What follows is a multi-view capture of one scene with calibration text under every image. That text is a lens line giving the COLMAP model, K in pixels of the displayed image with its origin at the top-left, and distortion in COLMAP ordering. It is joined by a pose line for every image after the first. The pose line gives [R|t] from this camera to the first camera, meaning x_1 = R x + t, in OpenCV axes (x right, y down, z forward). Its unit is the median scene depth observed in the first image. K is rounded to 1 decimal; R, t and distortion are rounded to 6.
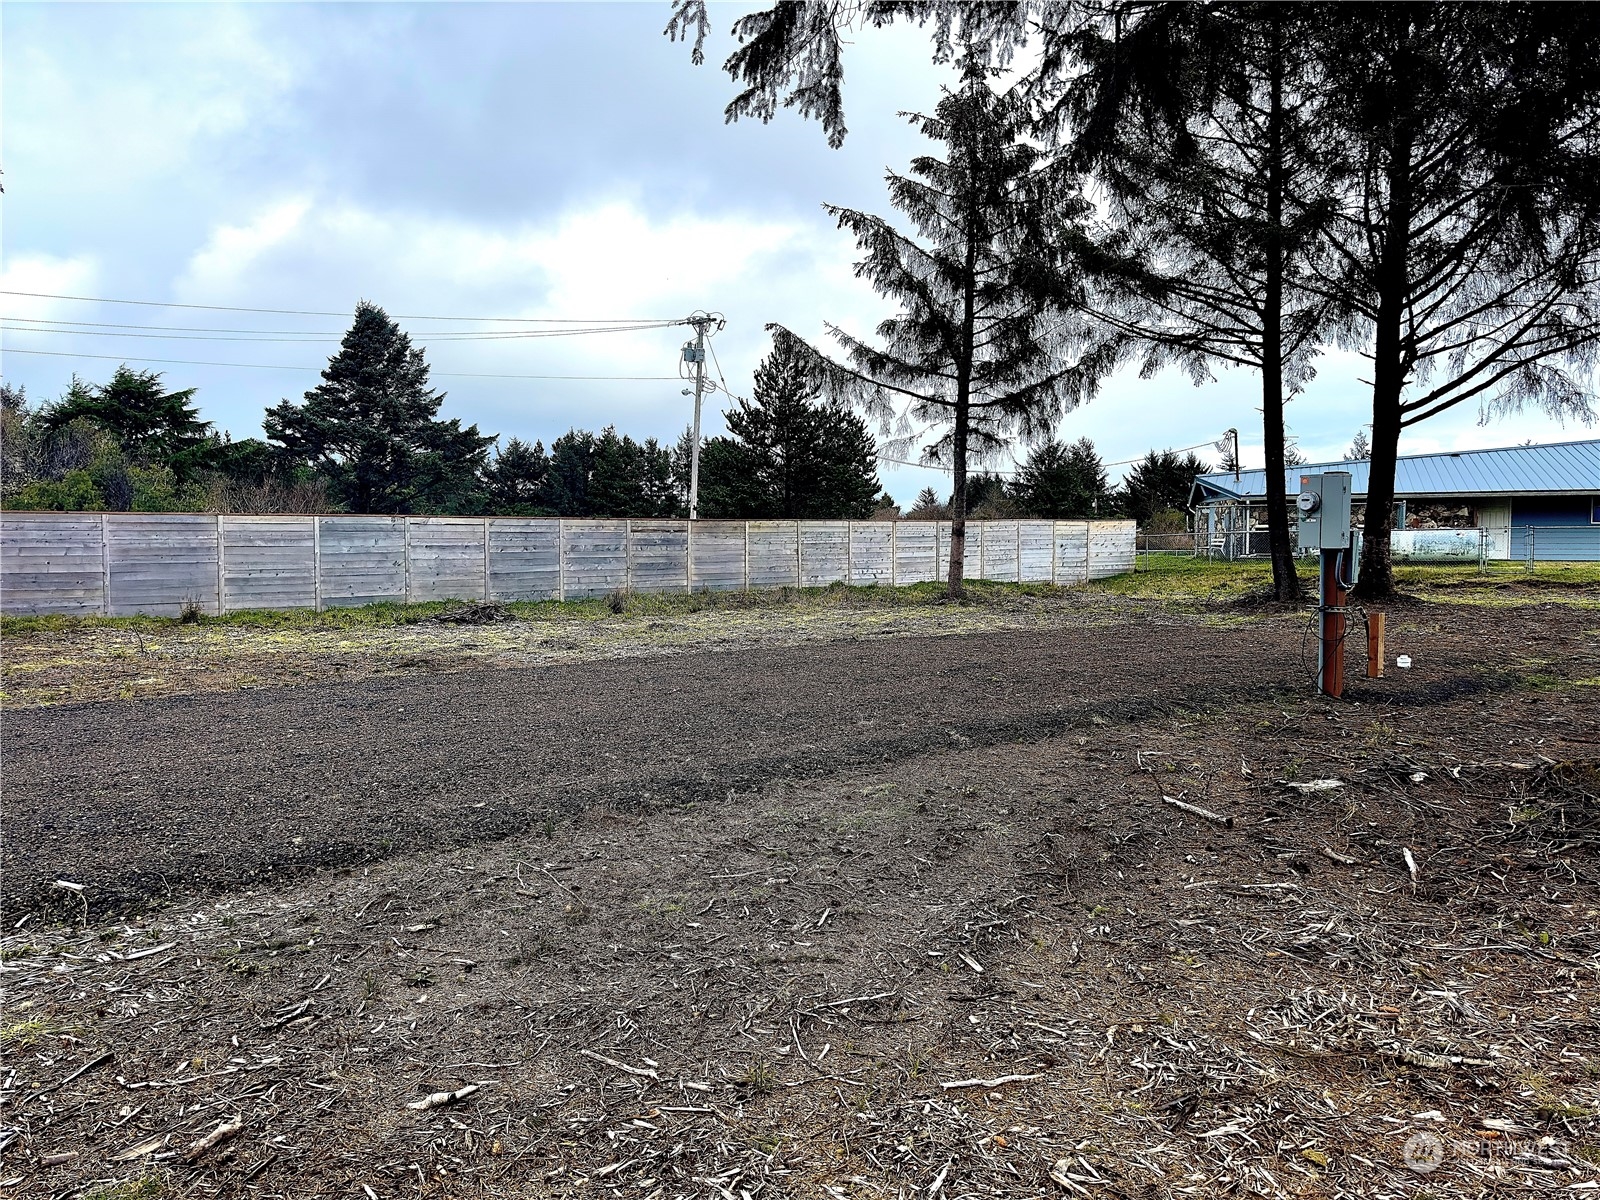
lens RADIAL K [[1119.5, 0, 793.6], [0, 1119.5, 593.8], [0, 0, 1]] dist [0.075083, -0.077166]
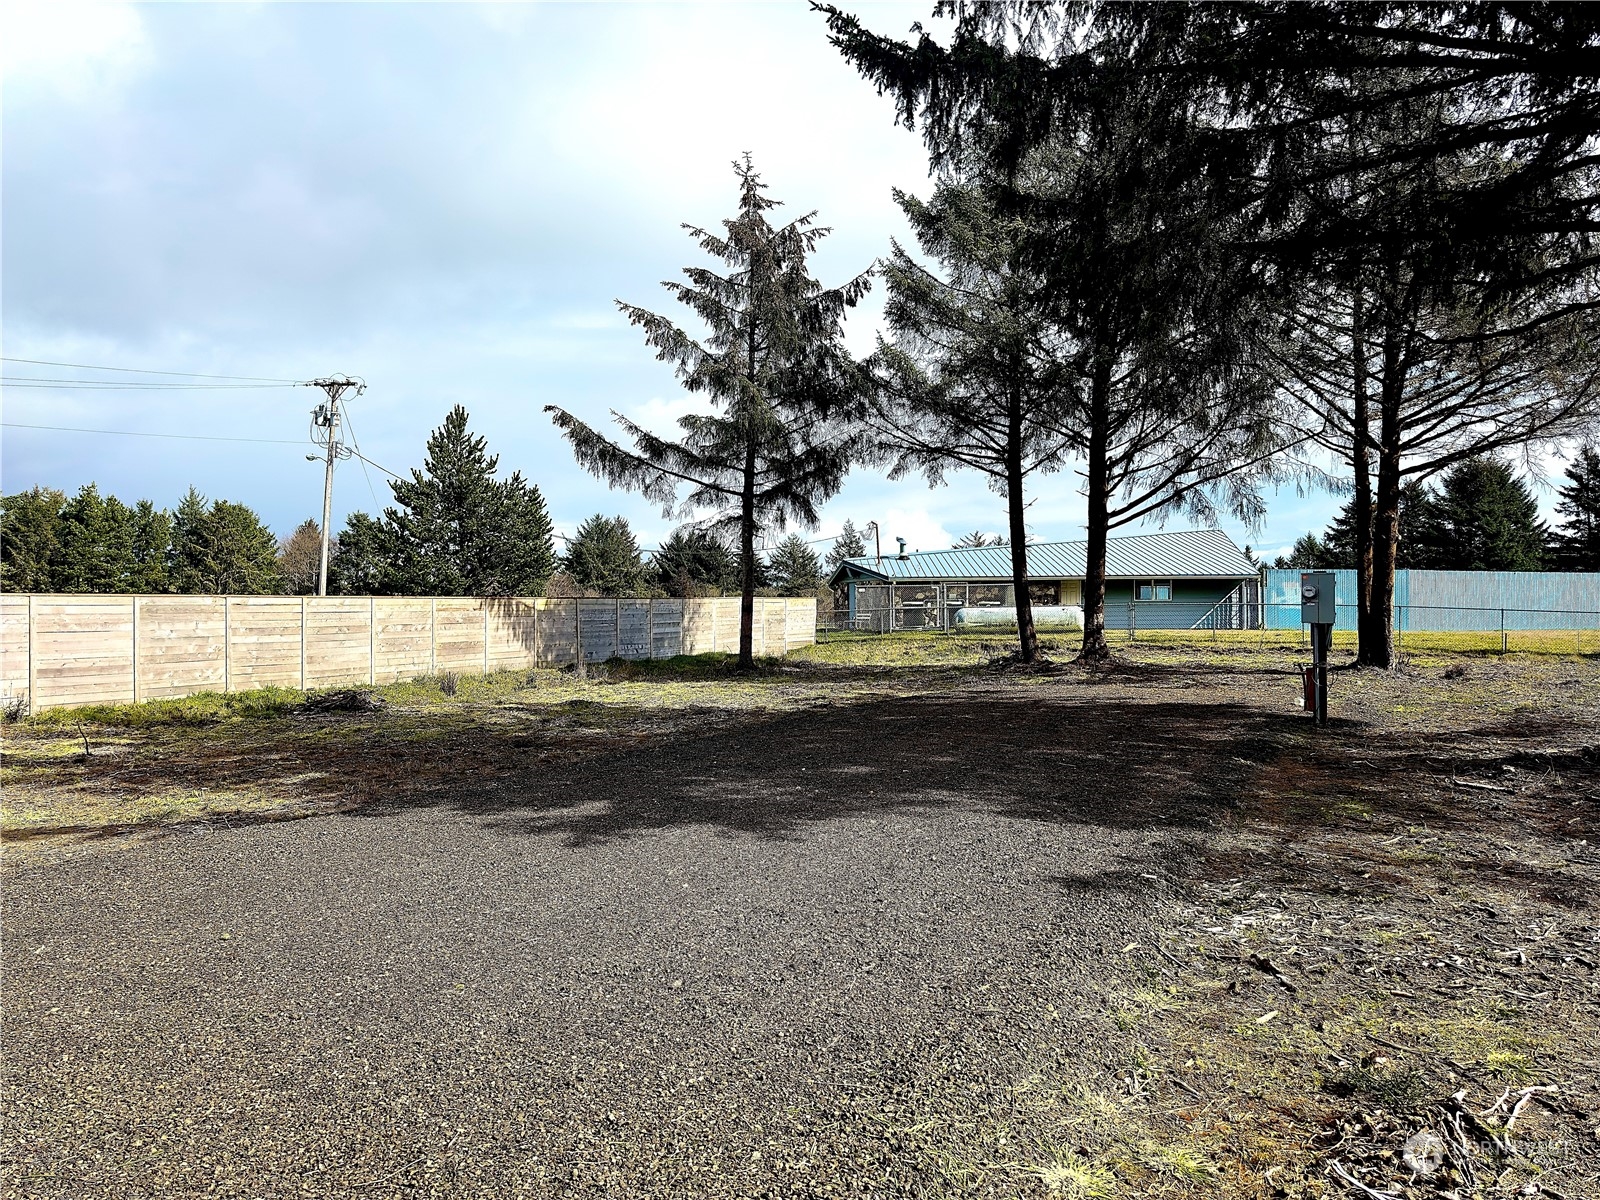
lens RADIAL K [[1107.7, 0, 800.0], [0, 1107.7, 600.0], [0, 0, 1]] dist [0.145748, -0.217847]
pose [[0.904439, -0.000958, 0.426602, -0.269124], [0.026567, 0.998183, -0.054083, -0.003752], [-0.425775, 0.060249, 0.902821, -0.005460]]
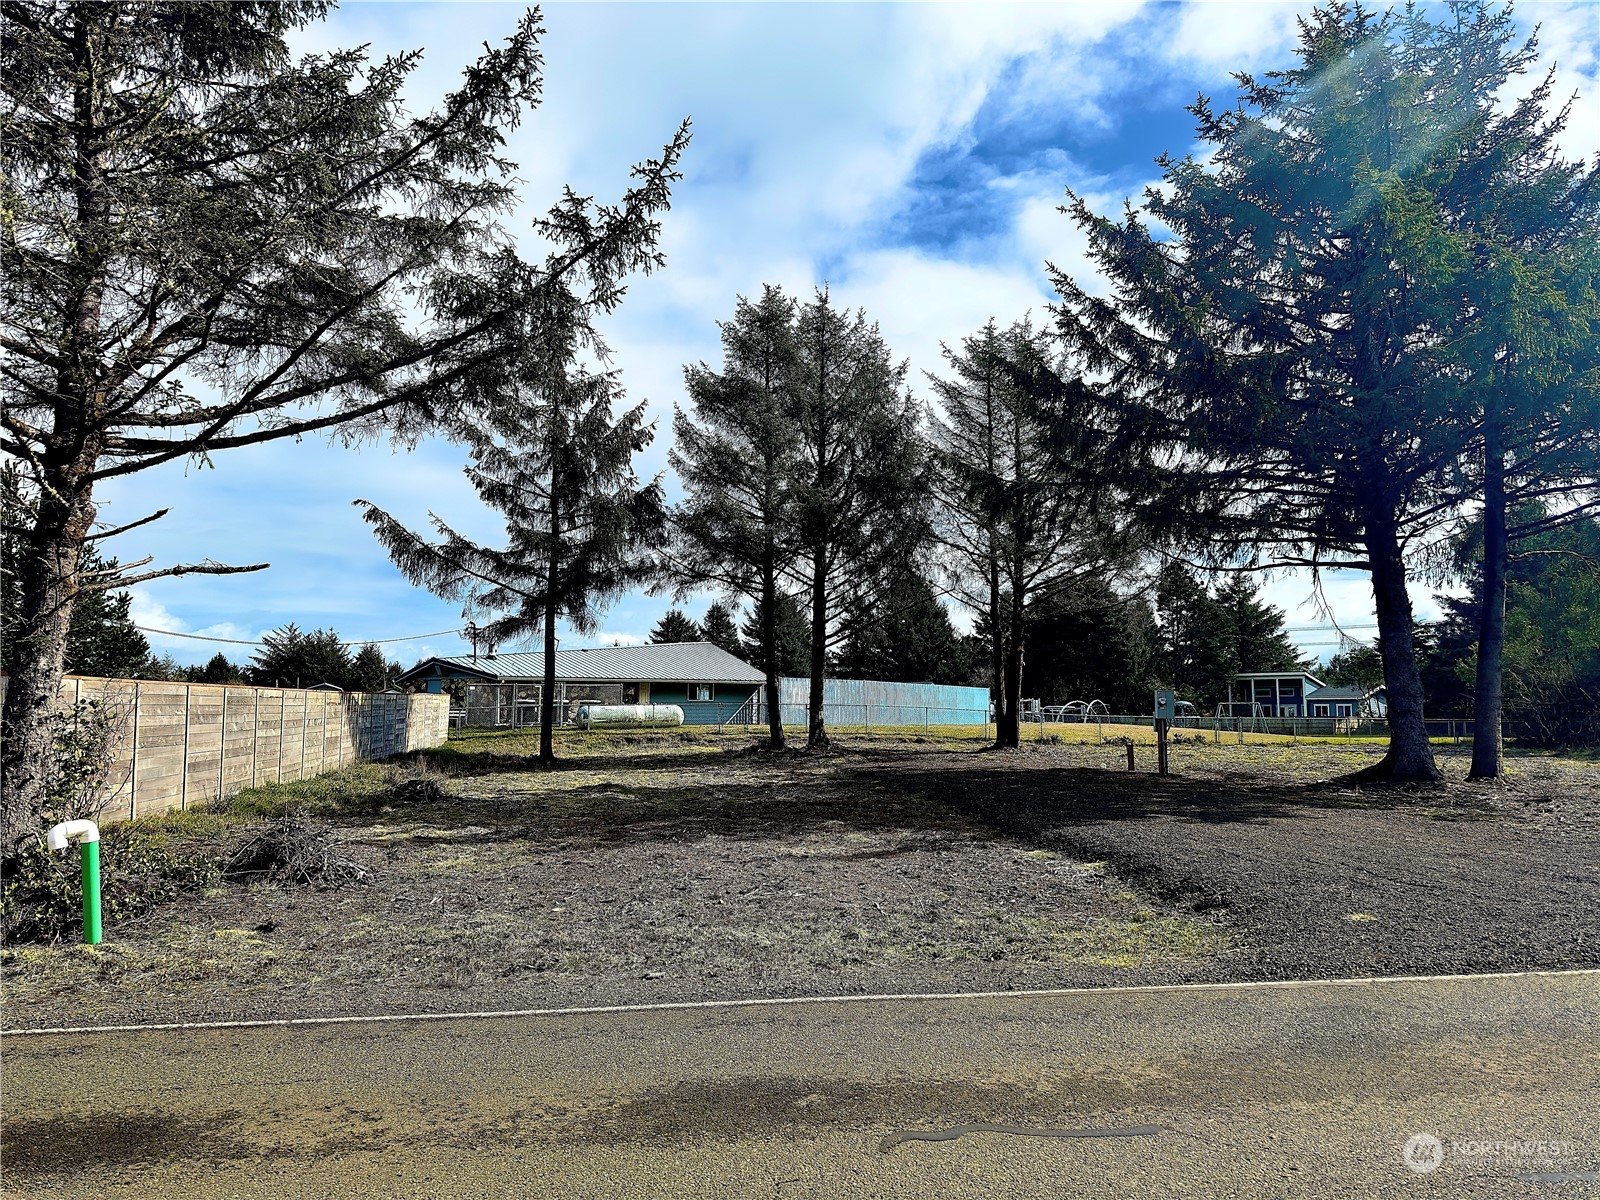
lens RADIAL K [[1107.7, 0, 800.0], [0, 1107.7, 600.0], [0, 0, 1]] dist [0.145748, -0.217847]
pose [[0.453475, 0.087845, 0.886929, -0.798151], [0.039491, 0.992173, -0.118460, -0.015235], [-0.890394, 0.088745, 0.446456, 0.214771]]
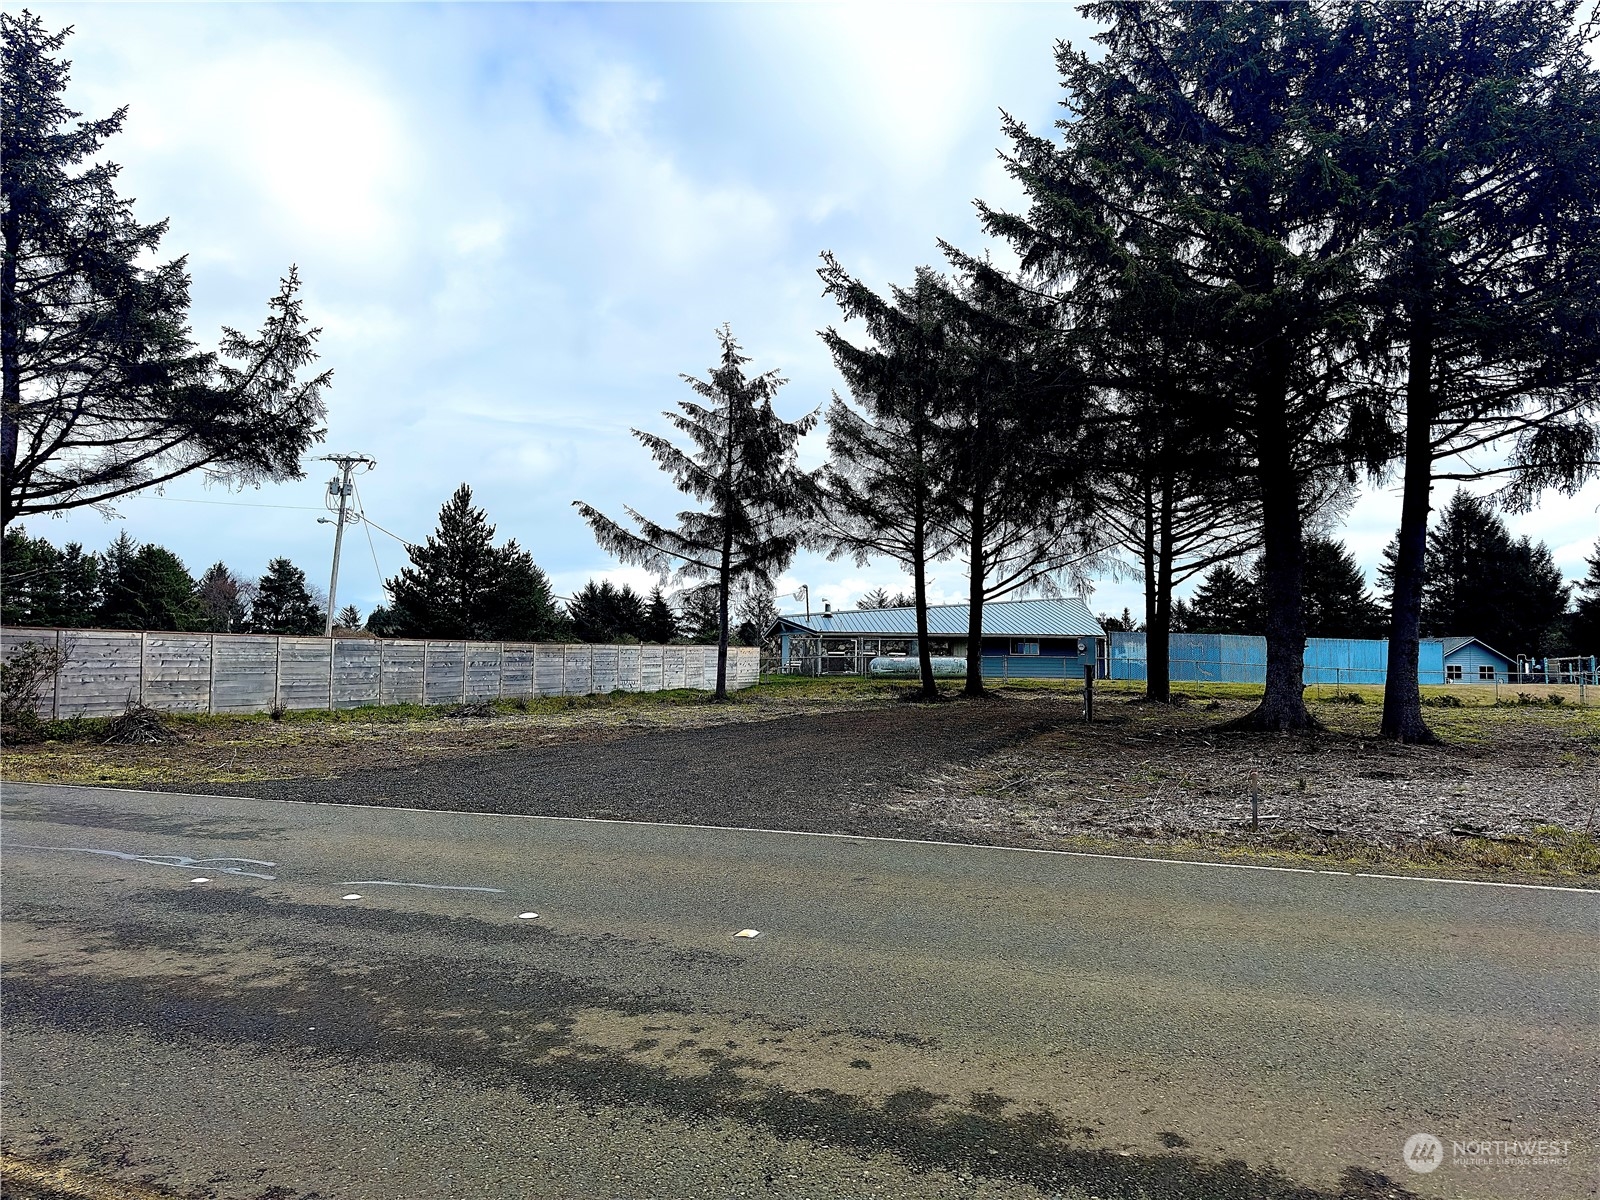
lens RADIAL K [[1107.7, 0, 800.0], [0, 1107.7, 600.0], [0, 0, 1]] dist [0.145748, -0.217847]
pose [[0.863566, 0.037568, 0.502834, -0.502631], [0.014267, 0.995001, -0.098840, 0.019419], [-0.504034, 0.092529, 0.858713, -0.316884]]
